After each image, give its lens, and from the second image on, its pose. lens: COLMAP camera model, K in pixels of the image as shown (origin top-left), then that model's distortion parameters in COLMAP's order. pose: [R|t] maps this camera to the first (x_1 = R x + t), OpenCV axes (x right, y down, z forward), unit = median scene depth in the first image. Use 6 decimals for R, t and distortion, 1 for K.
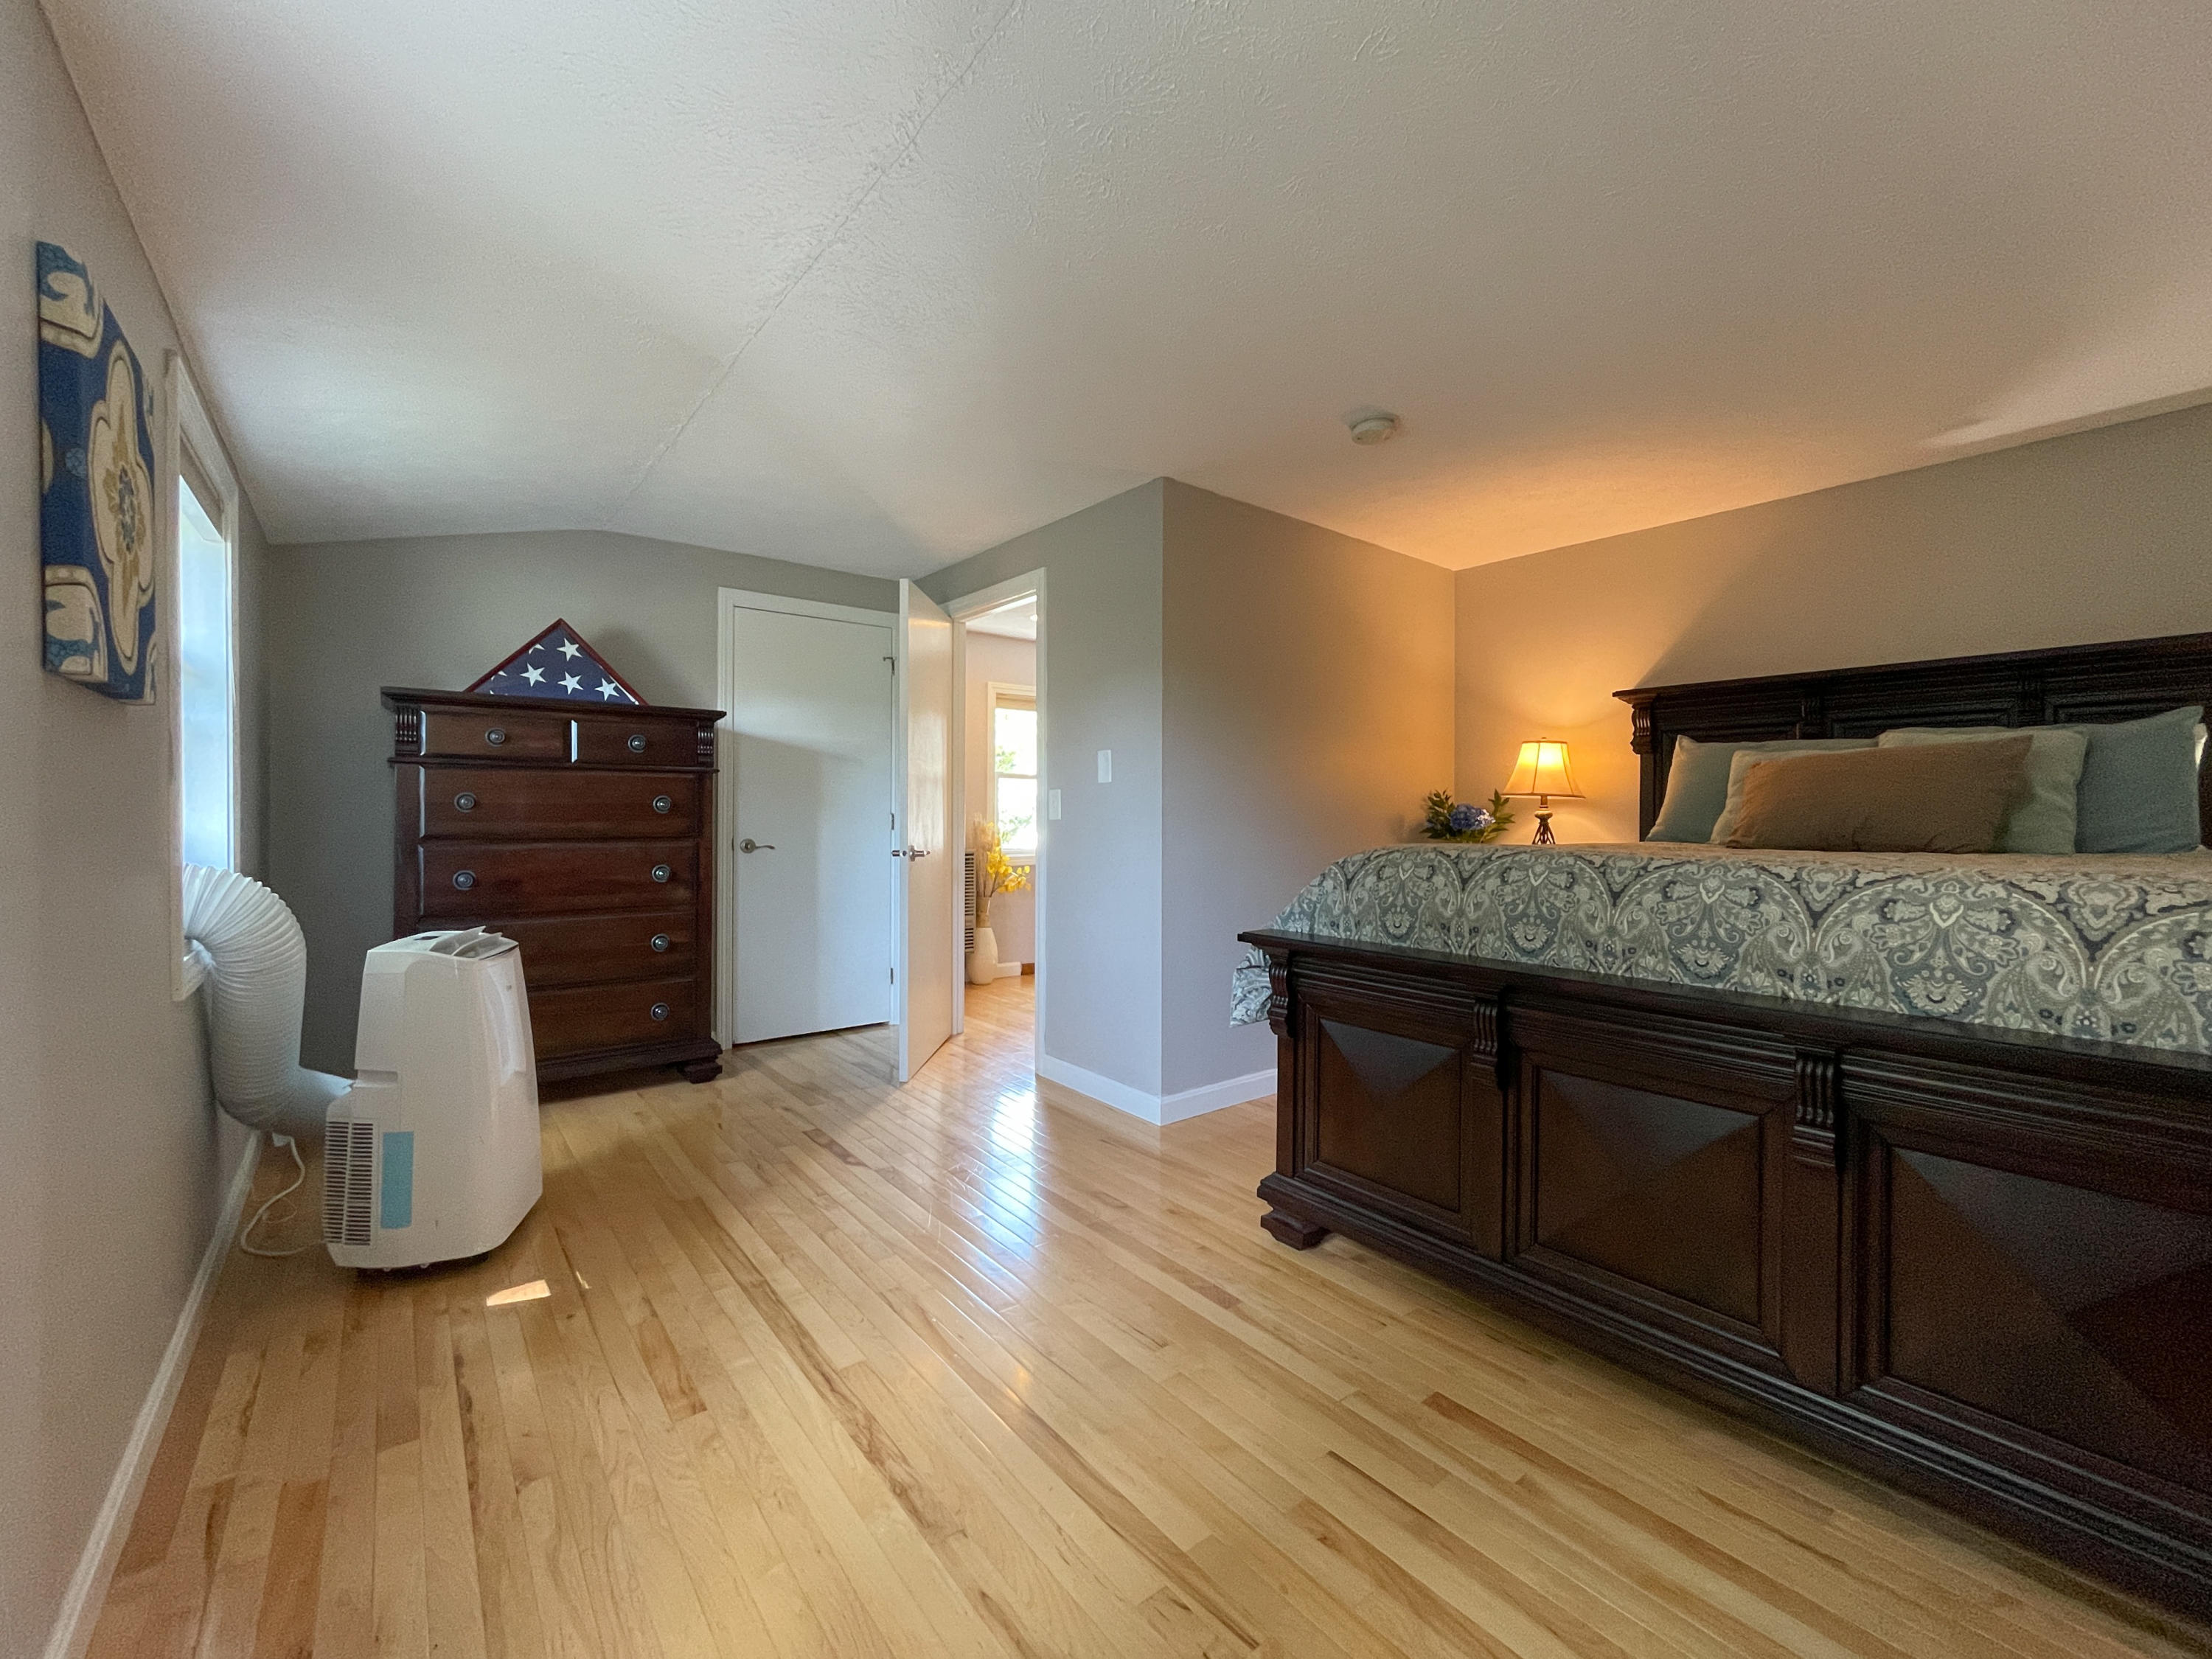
lens RADIAL K [[888.1, 0, 1095.0], [0, 888.1, 816.7], [0, 0, 1]] dist [-0.001236, -0.000135]
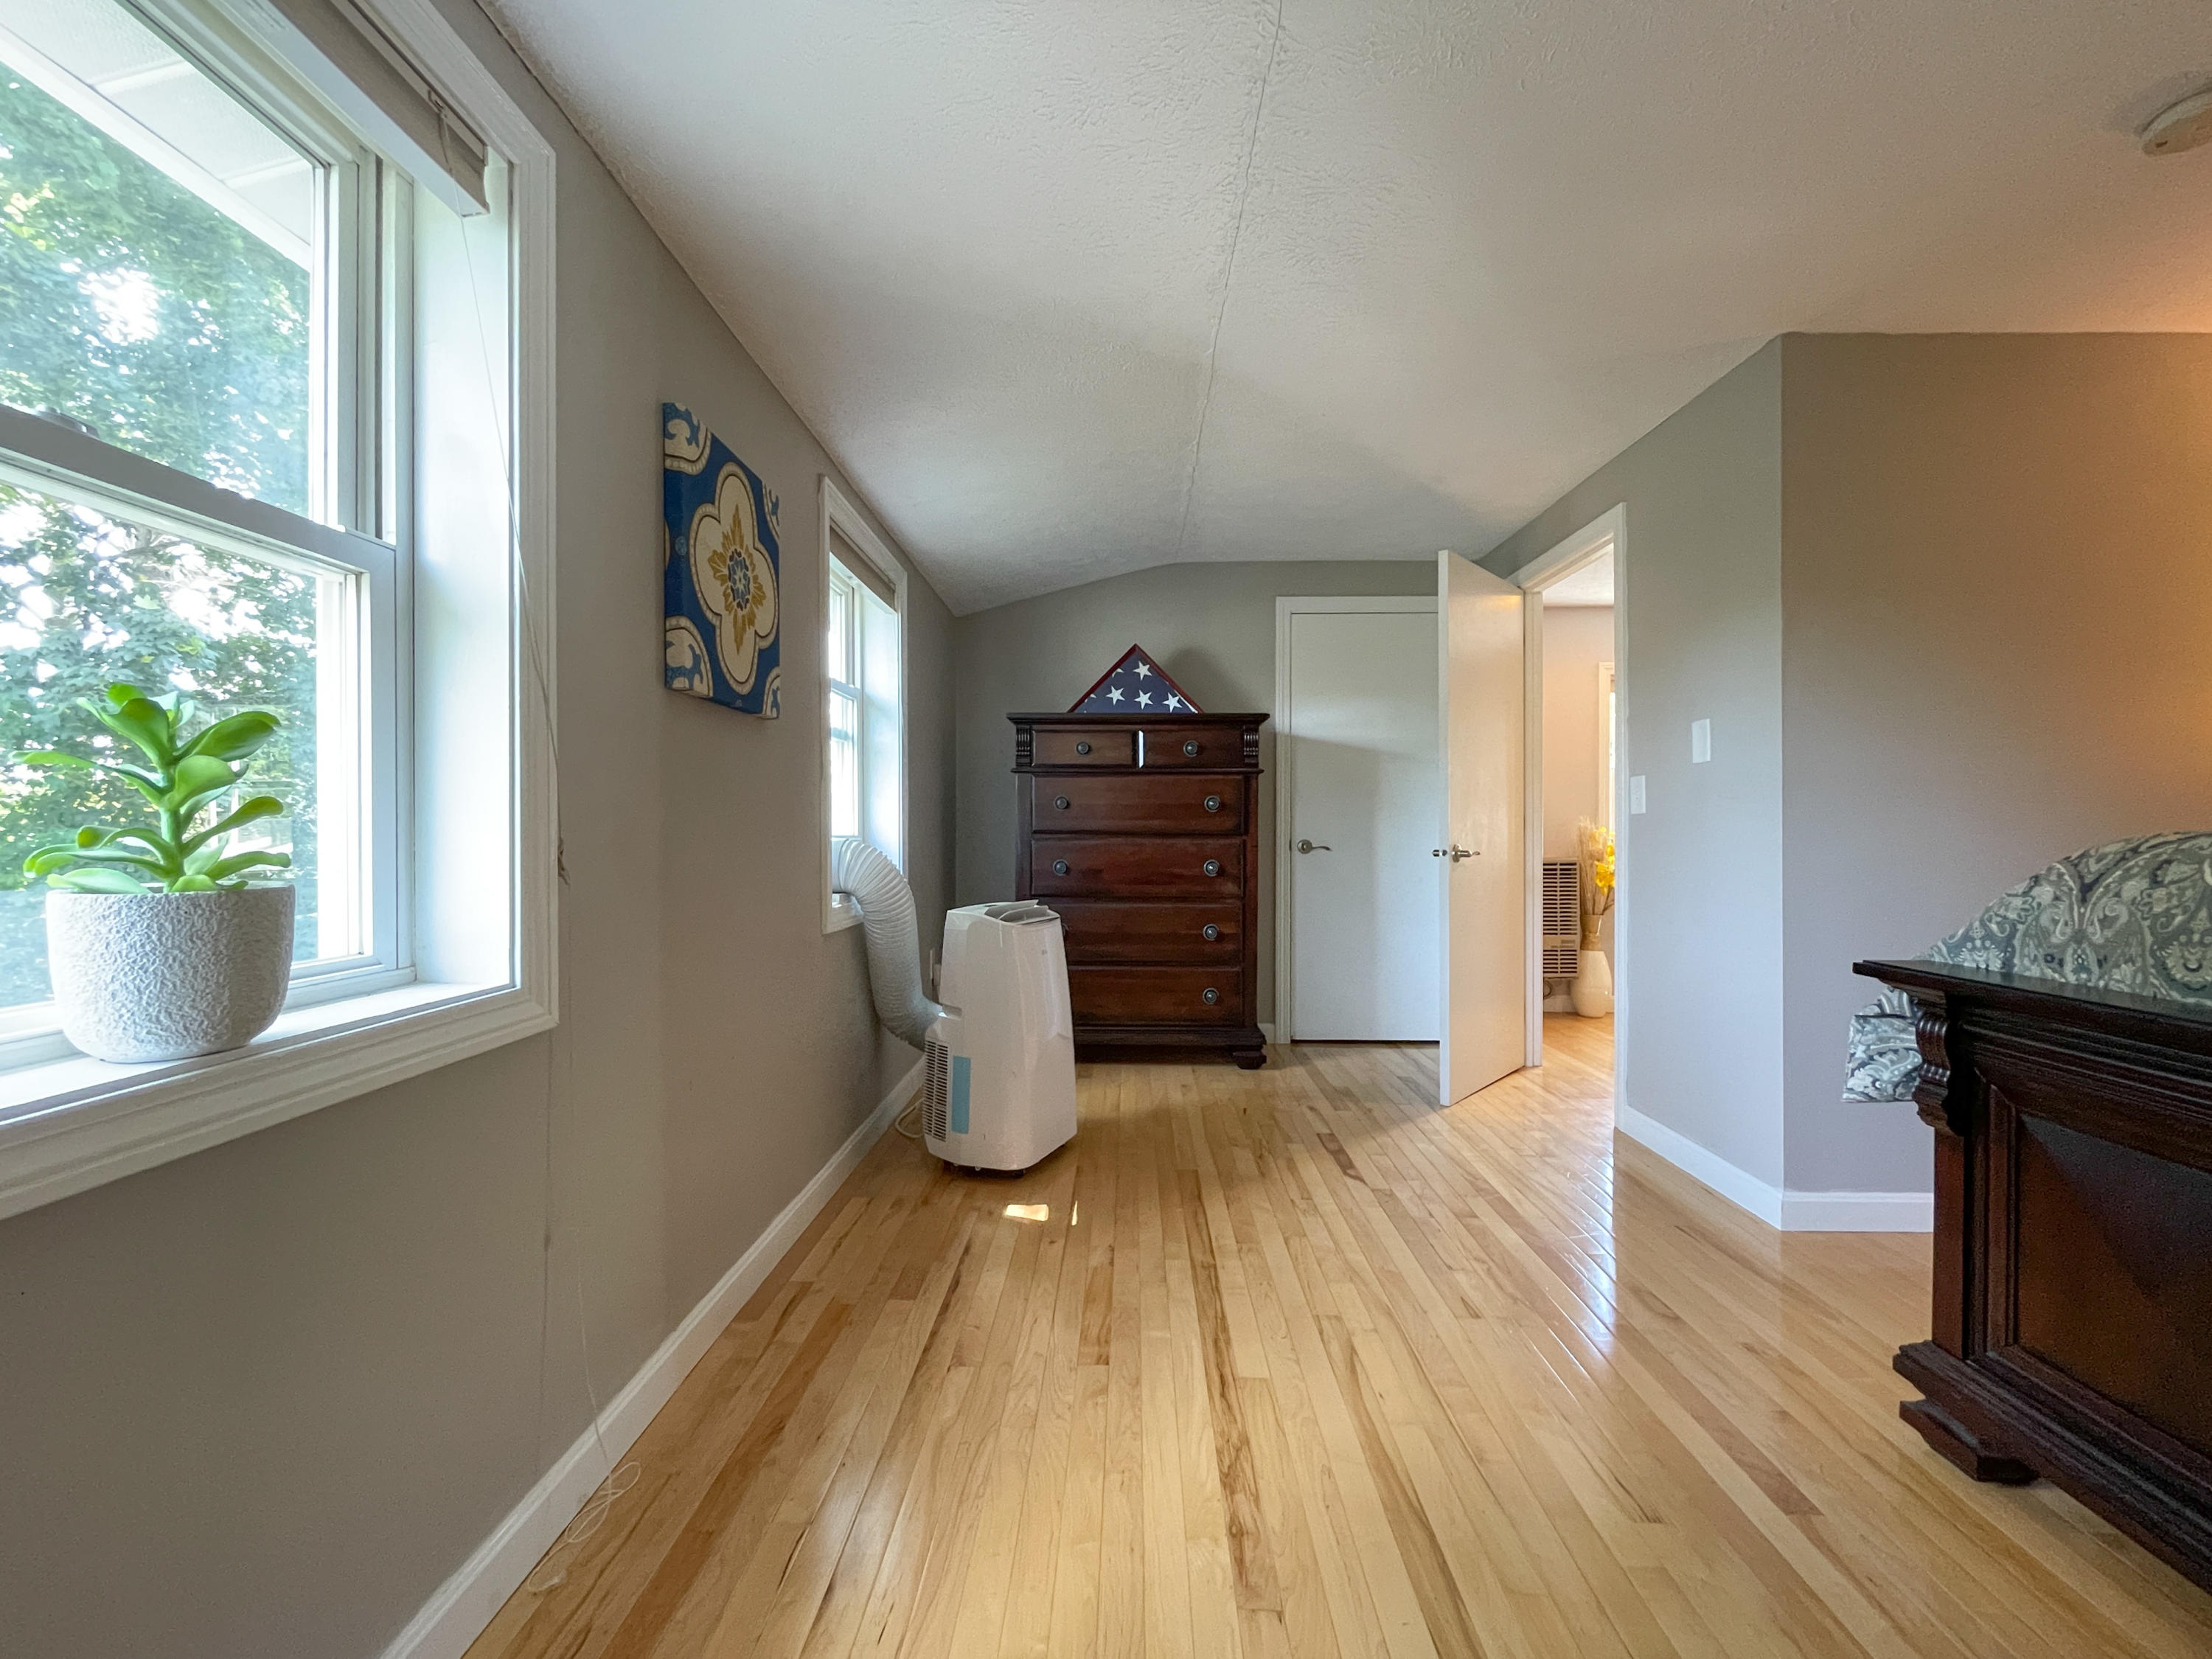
lens RADIAL K [[888.1, 0, 1119.9], [0, 888.1, 829.1], [0, 0, 1]] dist [-0.001236, -0.000135]
pose [[0.778495, -0.005045, -0.627630, 0.151064], [0.000804, 0.999975, -0.007042, 0.036260], [0.627650, 0.004977, 0.778480, 0.137165]]
